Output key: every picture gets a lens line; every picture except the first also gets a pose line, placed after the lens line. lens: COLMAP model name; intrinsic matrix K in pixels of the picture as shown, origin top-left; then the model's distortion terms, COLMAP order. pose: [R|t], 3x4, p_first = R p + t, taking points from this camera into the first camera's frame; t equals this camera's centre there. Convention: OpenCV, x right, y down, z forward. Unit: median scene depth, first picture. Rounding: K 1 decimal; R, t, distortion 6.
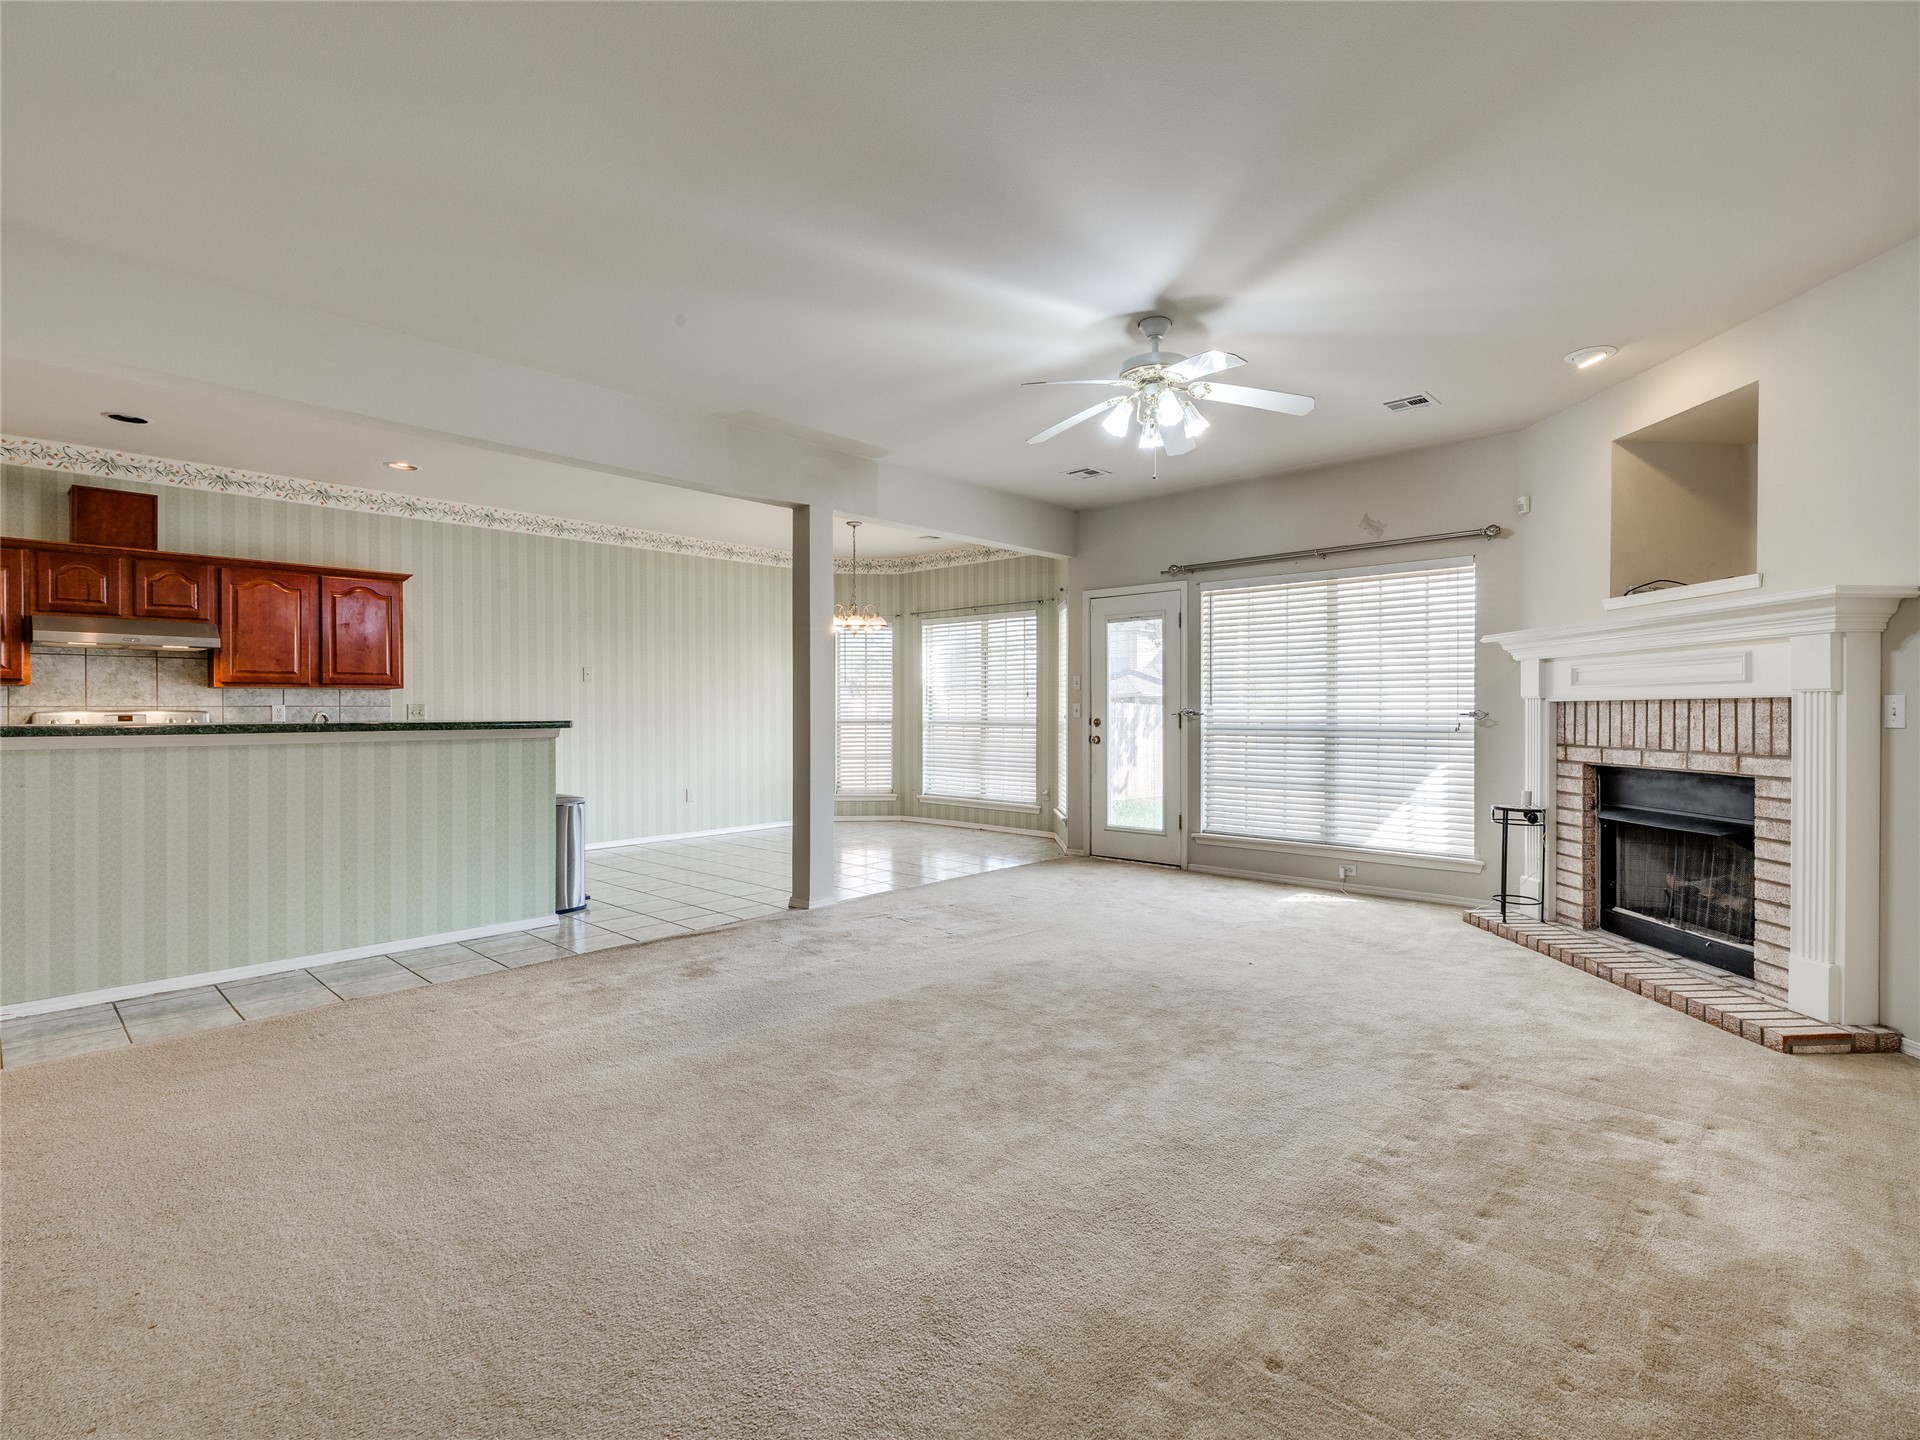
lens RADIAL K [[922.5, 0, 1001.5], [0, 922.5, 718.6], [0, 0, 1]] dist [0.001053, 0.000089]
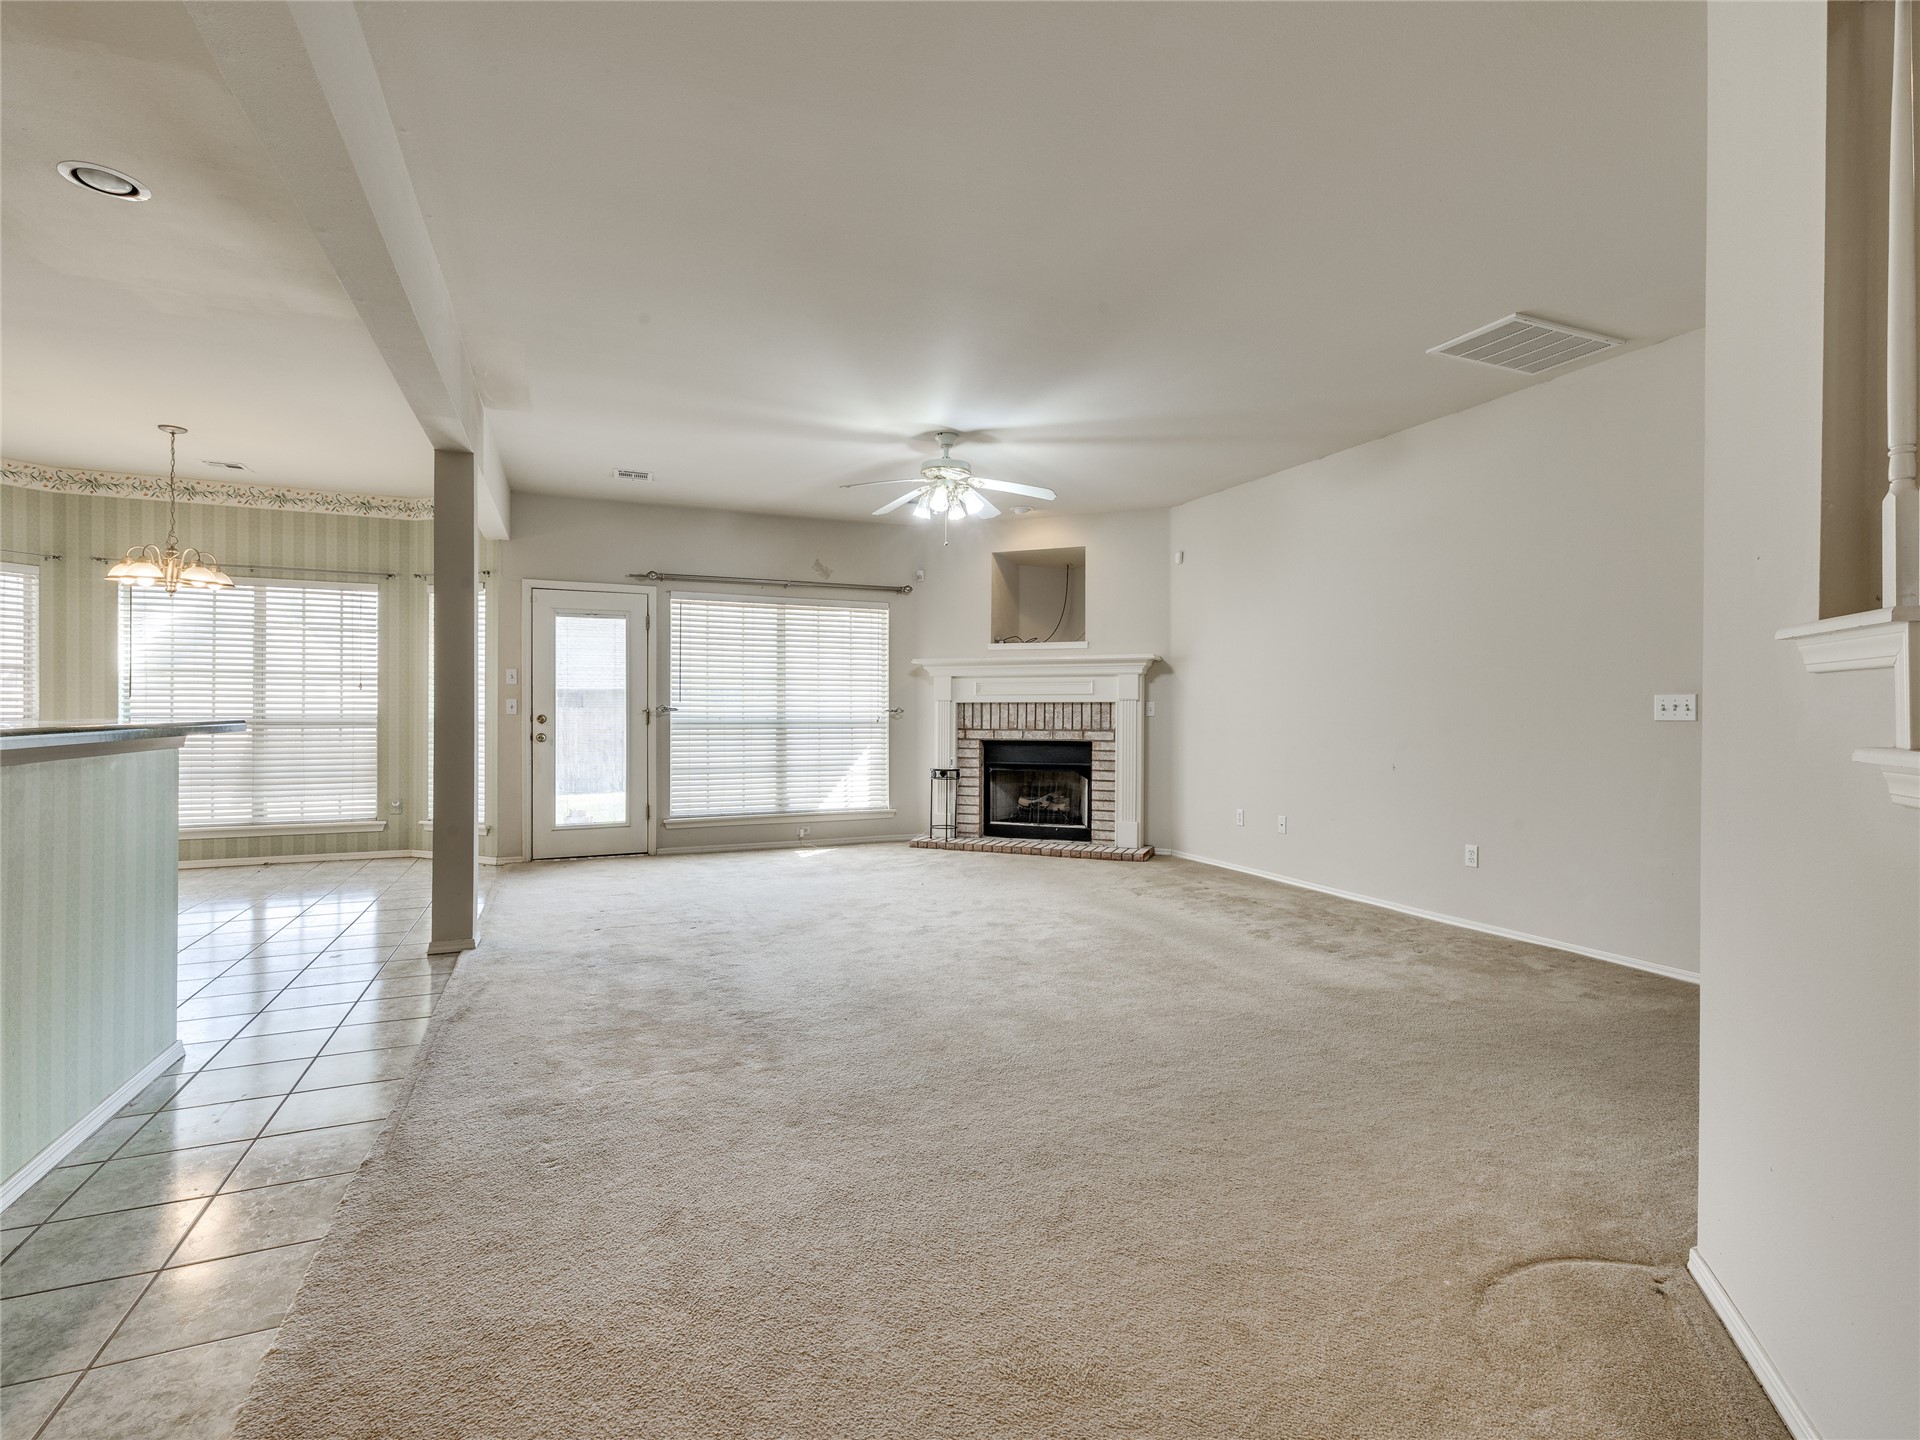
lens RADIAL K [[922.5, 0, 1001.5], [0, 922.5, 718.6], [0, 0, 1]] dist [0.001053, 0.000089]
pose [[0.403123, -0.007059, 0.915119, -0.871327], [0.005010, 0.999972, 0.005506, 0.001079], [-0.915132, 0.002365, 0.403147, 0.272331]]
